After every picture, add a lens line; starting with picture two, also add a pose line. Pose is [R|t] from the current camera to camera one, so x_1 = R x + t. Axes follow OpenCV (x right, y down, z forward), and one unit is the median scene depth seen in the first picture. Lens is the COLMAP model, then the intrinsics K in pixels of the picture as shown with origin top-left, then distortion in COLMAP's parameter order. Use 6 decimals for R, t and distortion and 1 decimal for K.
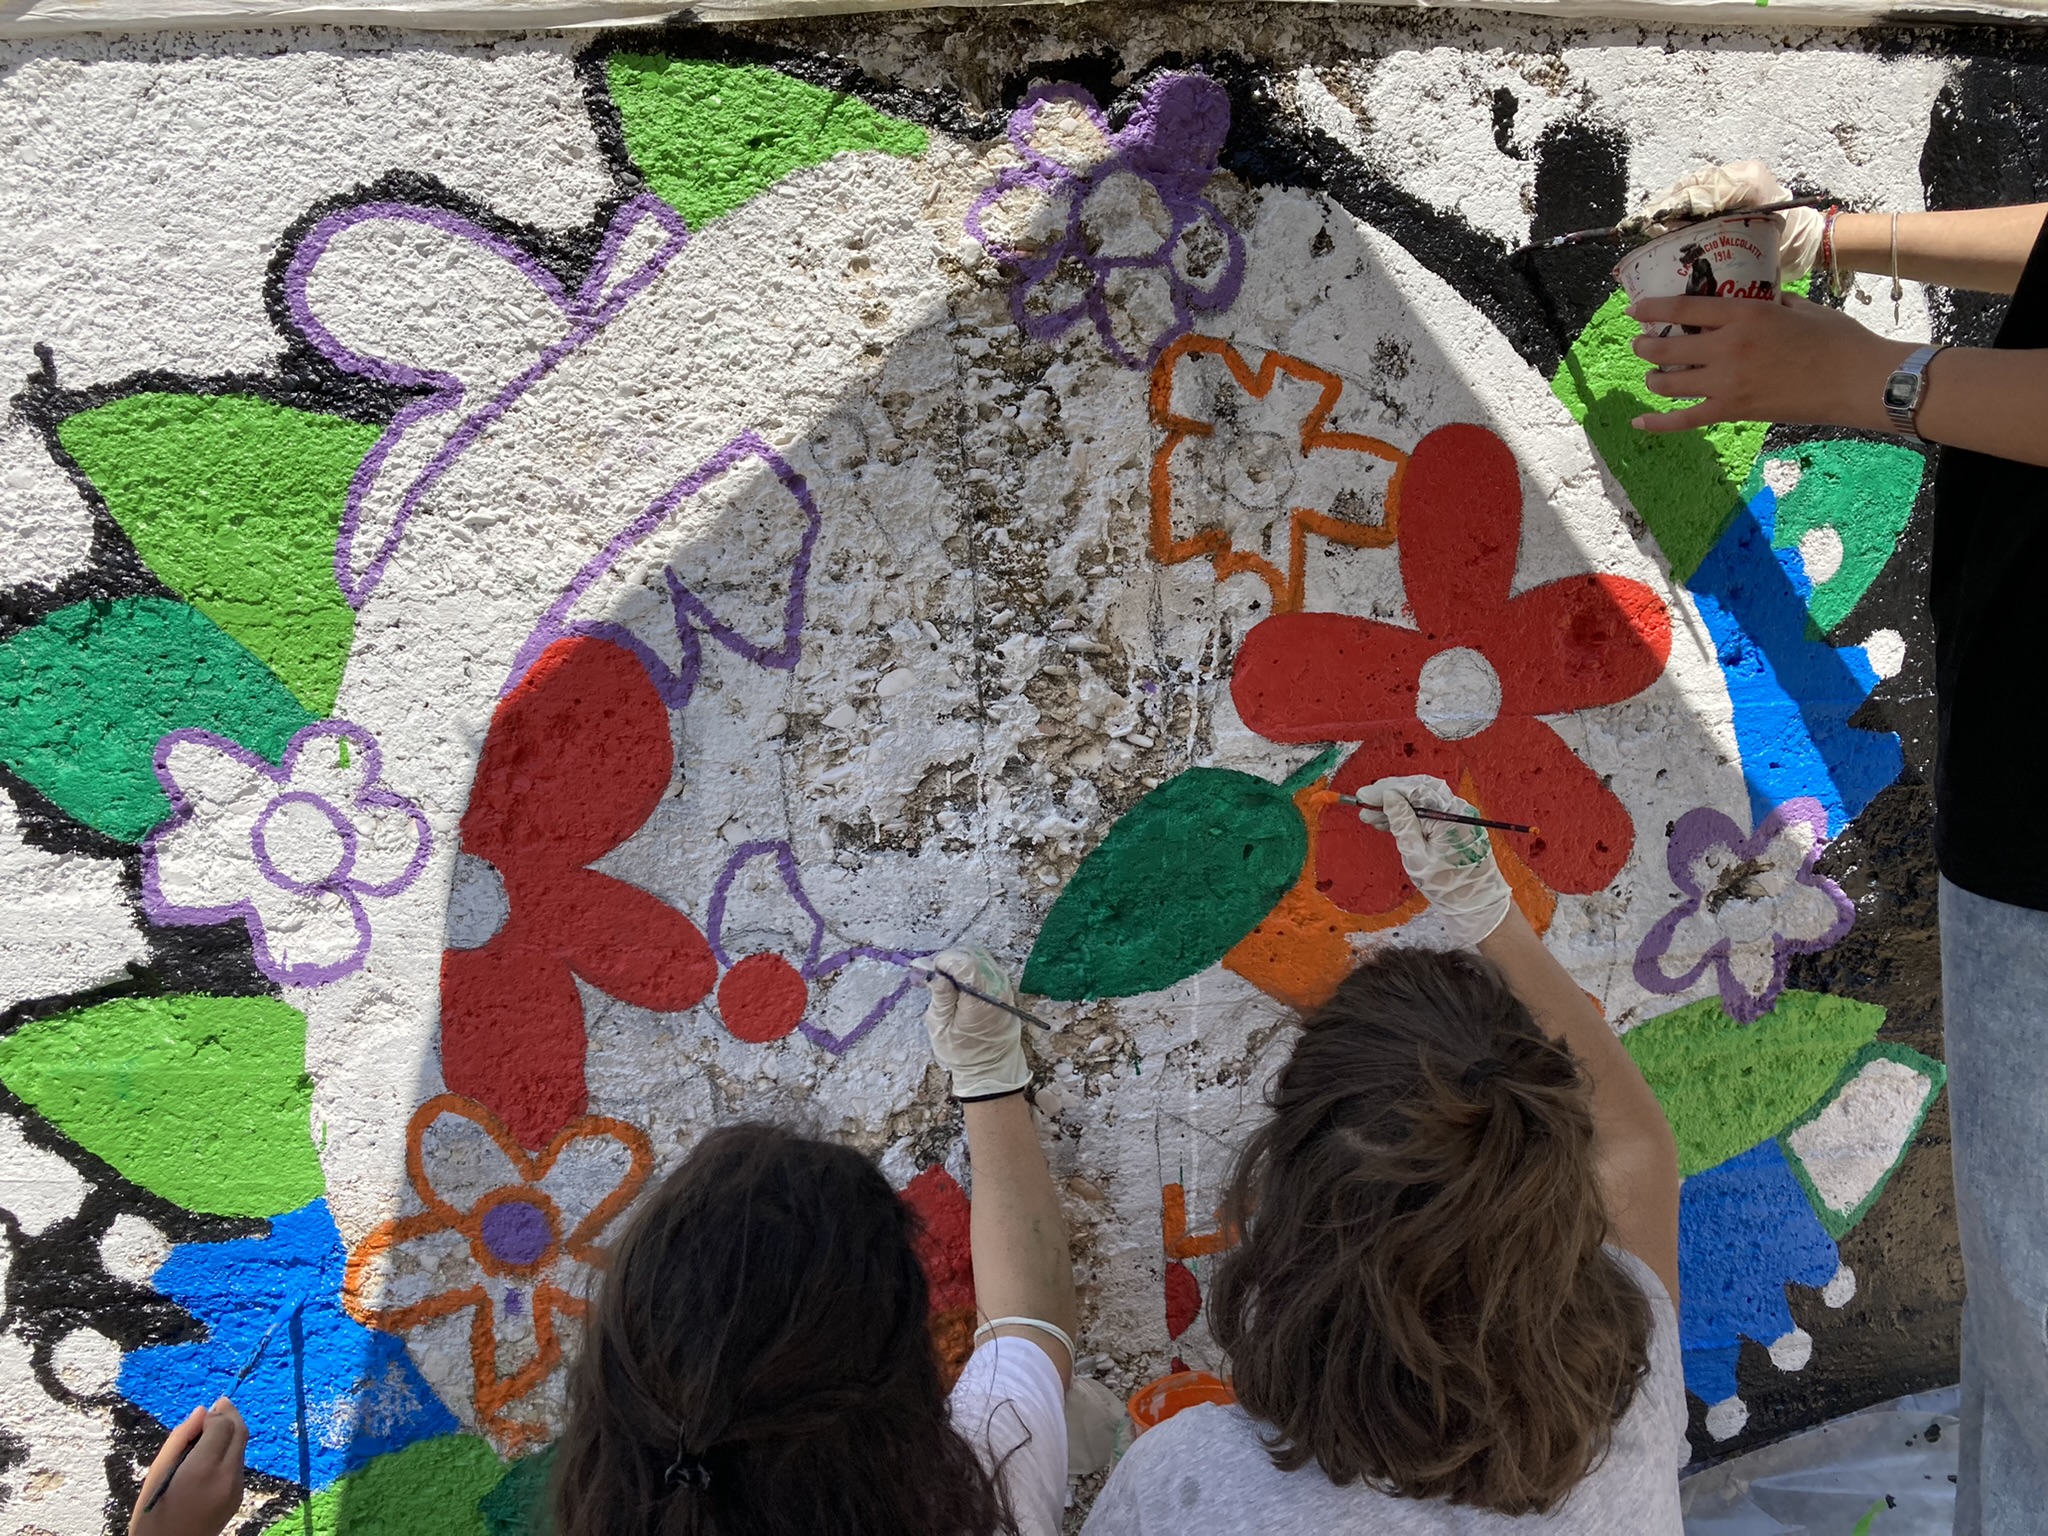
lens RADIAL K [[1661.2, 0, 1016.4], [0, 1661.2, 767.2], [0, 0, 1]] dist [0.010743, -0.005727]
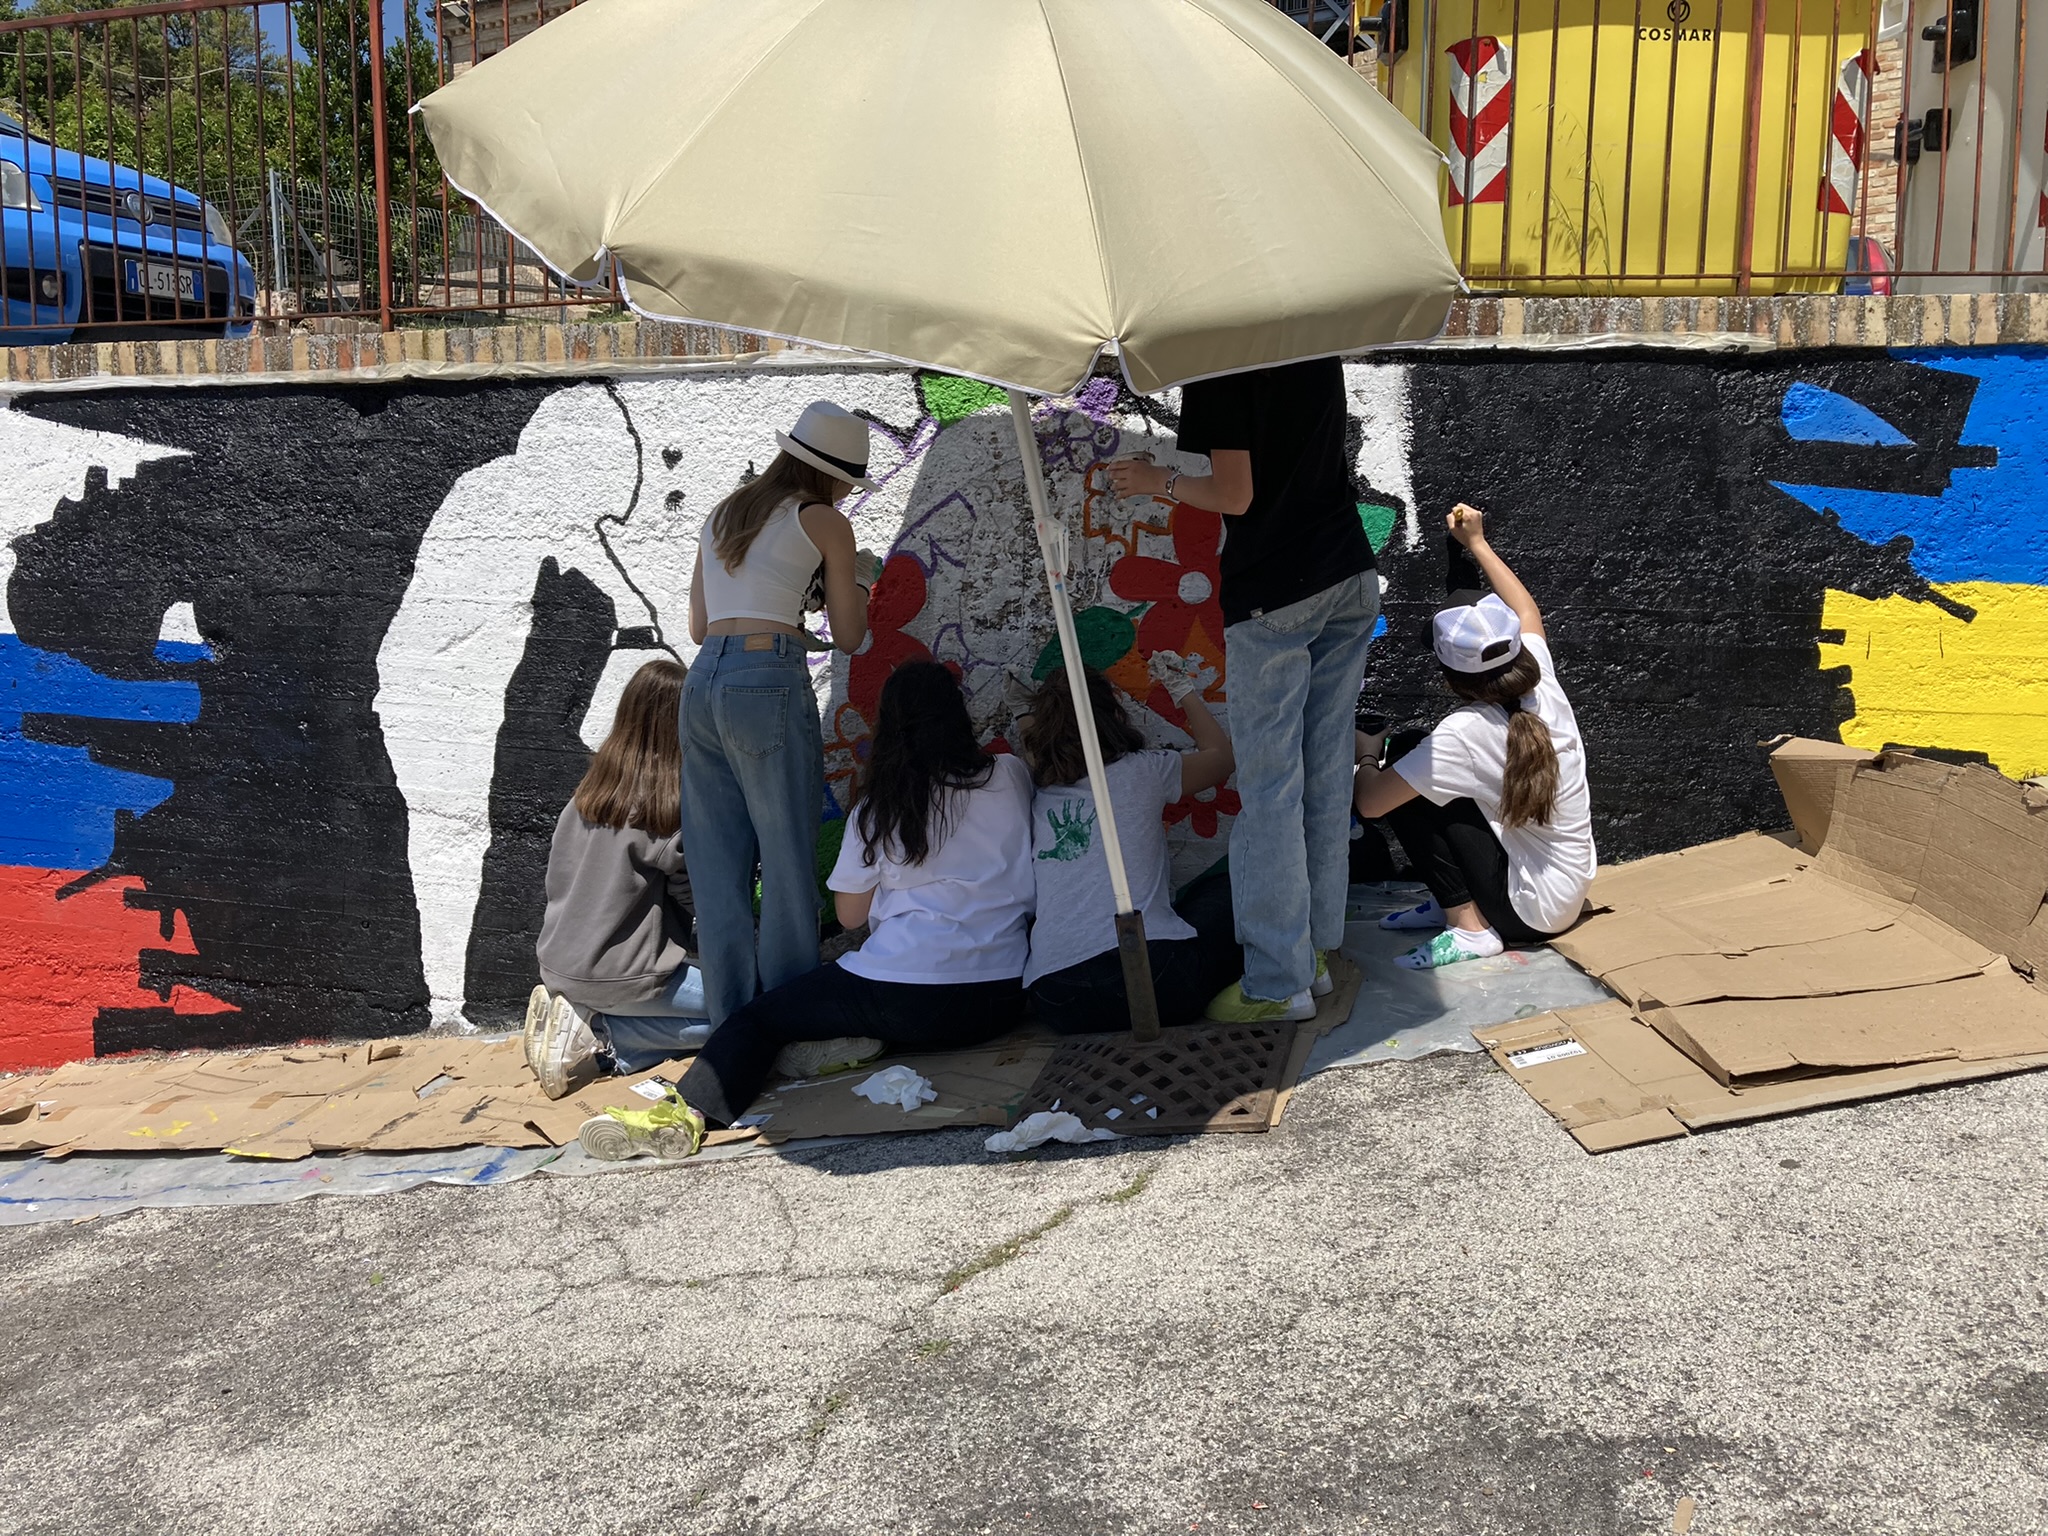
lens RADIAL K [[1661.2, 0, 1029.6], [0, 1661.2, 762.1], [0, 0, 1]] dist [0.010743, -0.005727]
pose [[0.967212, 0.056897, -0.247517, 0.758057], [-0.075039, 0.995093, -0.064485, 0.485959], [0.242633, 0.080944, 0.966735, -1.905531]]
